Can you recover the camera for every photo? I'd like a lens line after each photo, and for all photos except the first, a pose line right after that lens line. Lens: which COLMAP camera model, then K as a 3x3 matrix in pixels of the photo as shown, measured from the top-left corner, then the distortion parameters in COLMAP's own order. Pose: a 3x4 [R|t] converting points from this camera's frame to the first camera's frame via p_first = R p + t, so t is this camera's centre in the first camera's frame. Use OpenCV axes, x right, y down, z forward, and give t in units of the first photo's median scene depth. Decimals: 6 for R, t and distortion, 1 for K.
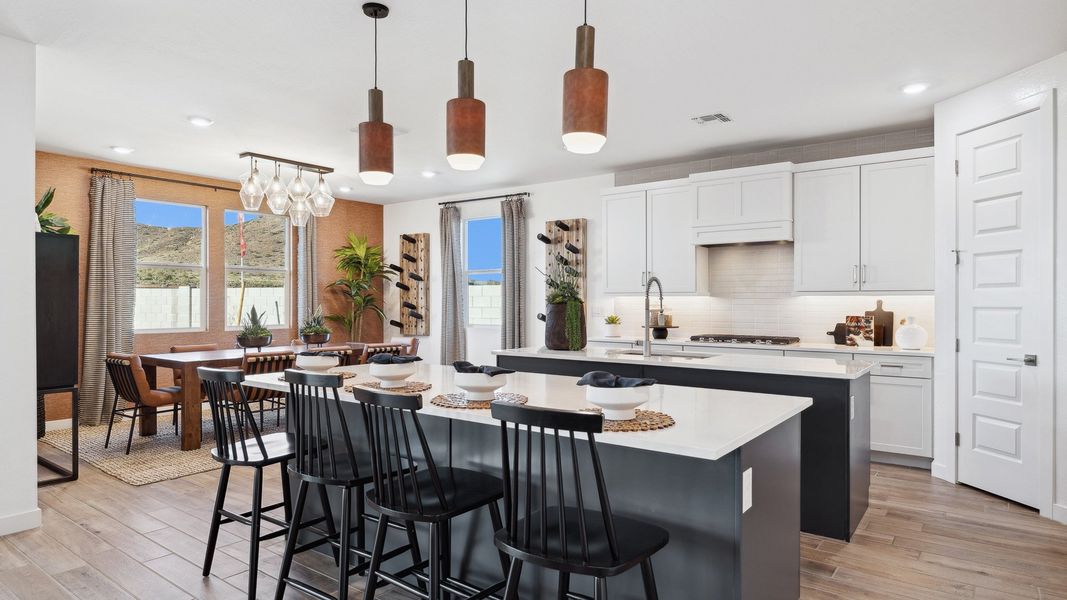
lens RADIAL K [[580.2, 0, 531.3], [0, 580.2, 306.8], [0, 0, 1]] dist [-0.002287, -0.000058]
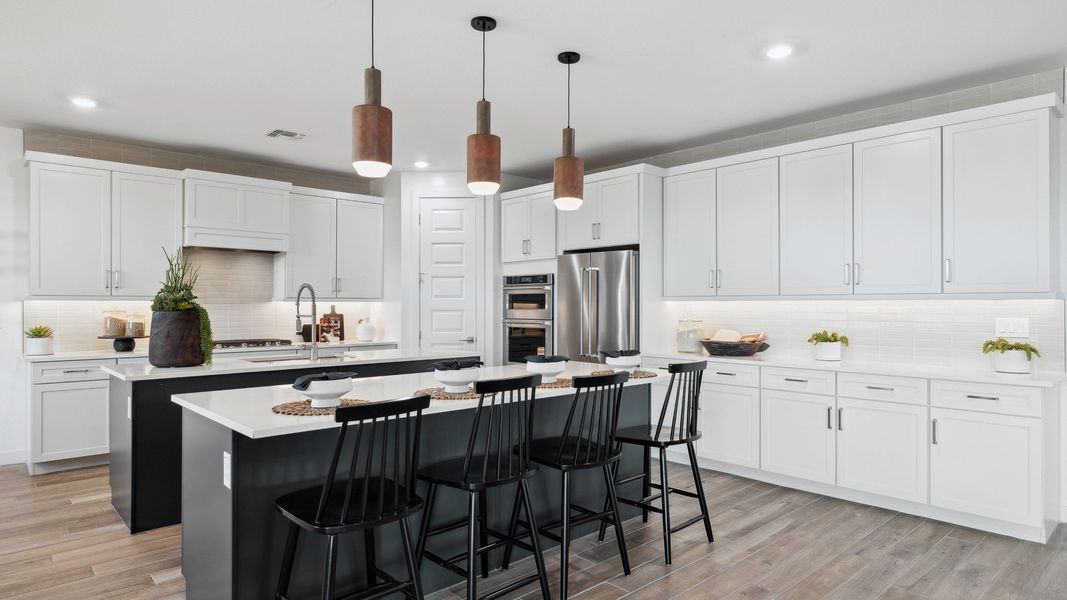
lens RADIAL K [[580.2, 0, 531.3], [0, 580.2, 306.8], [0, 0, 1]] dist [-0.002287, -0.000058]
pose [[0.211832, -0.002702, 0.977302, -0.616627], [0.008760, 0.999961, 0.000866, -0.005871], [-0.977267, 0.008378, 0.211847, 0.335351]]
